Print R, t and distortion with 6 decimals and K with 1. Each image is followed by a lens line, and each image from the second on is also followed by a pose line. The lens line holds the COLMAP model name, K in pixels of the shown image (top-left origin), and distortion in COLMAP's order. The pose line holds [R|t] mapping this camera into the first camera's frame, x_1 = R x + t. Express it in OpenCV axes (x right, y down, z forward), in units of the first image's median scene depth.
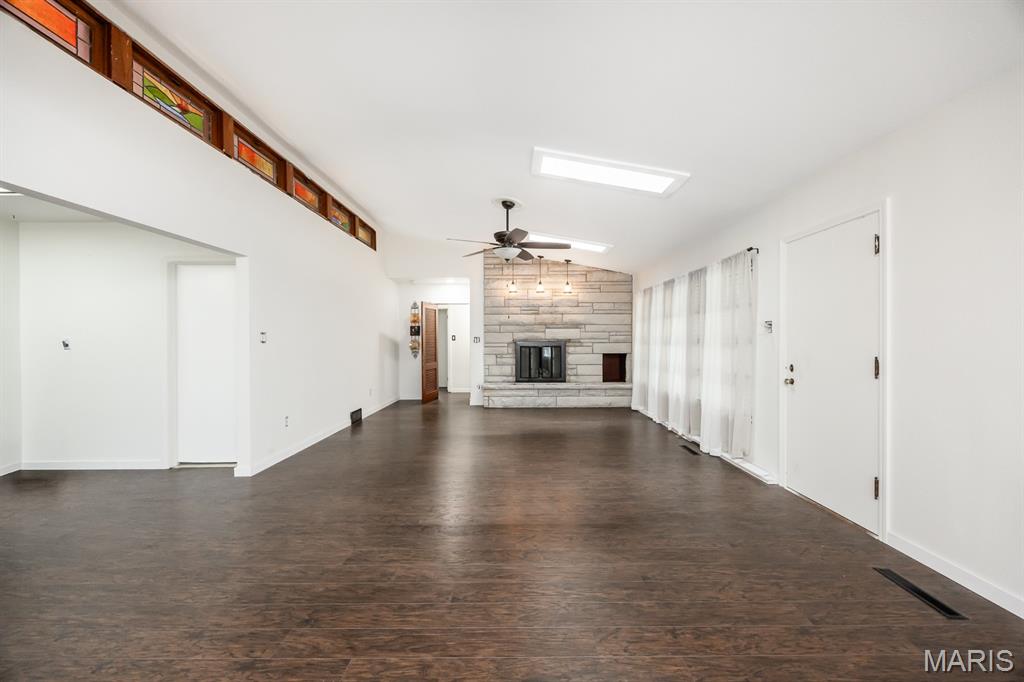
lens RADIAL K [[394.1, 0, 511.4], [0, 394.1, 344.3], [0, 0, 1]] dist [-0.002340, 0.000541]
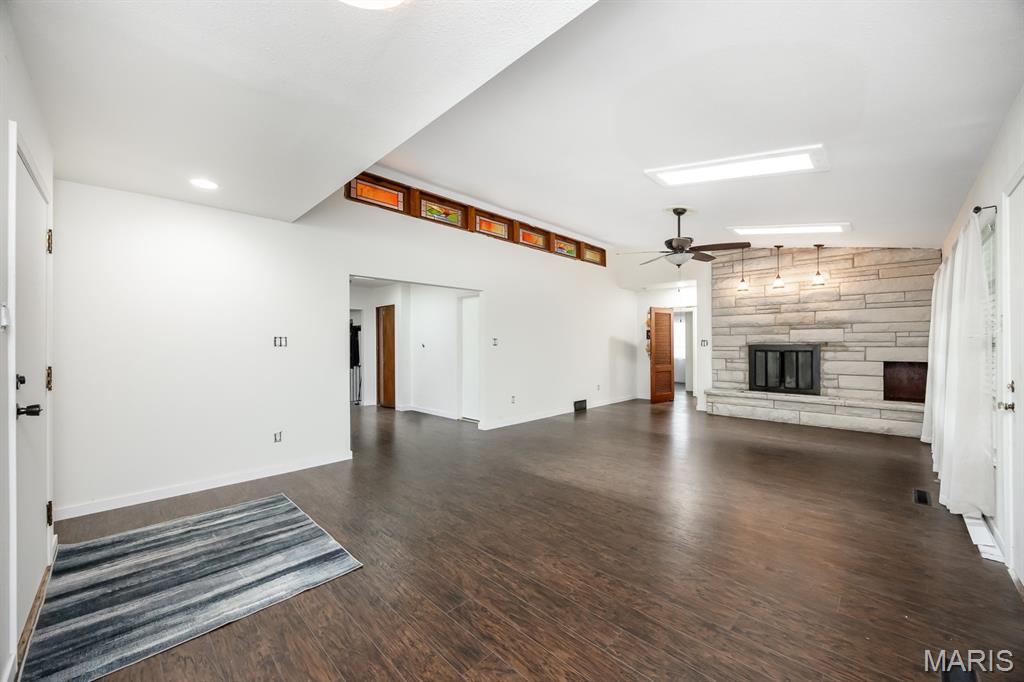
lens RADIAL K [[394.1, 0, 505.8], [0, 394.1, 348.1], [0, 0, 1]] dist [-0.002340, 0.000541]
pose [[0.704737, 0.008373, -0.709419, 0.263801], [-0.006163, 0.999965, 0.005679, -0.001470], [0.709442, 0.000370, 0.704764, -0.027471]]
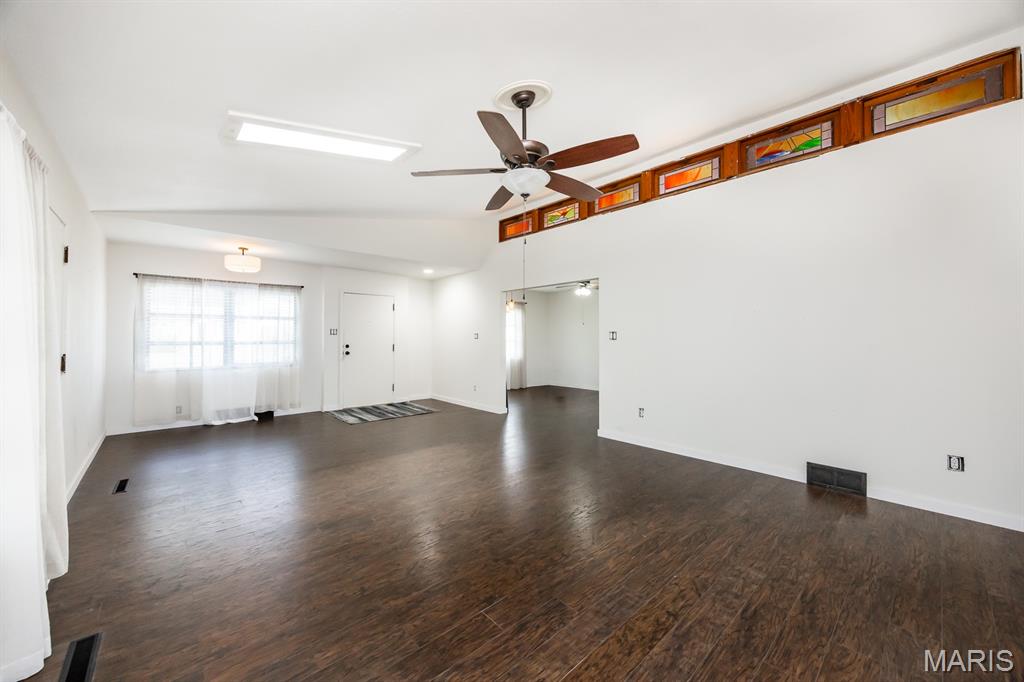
lens RADIAL K [[379.8, 0, 511.4], [0, 379.8, 331.4], [0, 0, 1]] dist [-0.002029, -0.000074]
pose [[-0.725688, -0.012246, -0.687915, 0.241286], [-0.003384, 0.999893, -0.014230, -0.007910], [0.688016, -0.007999, -0.725651, 0.898841]]
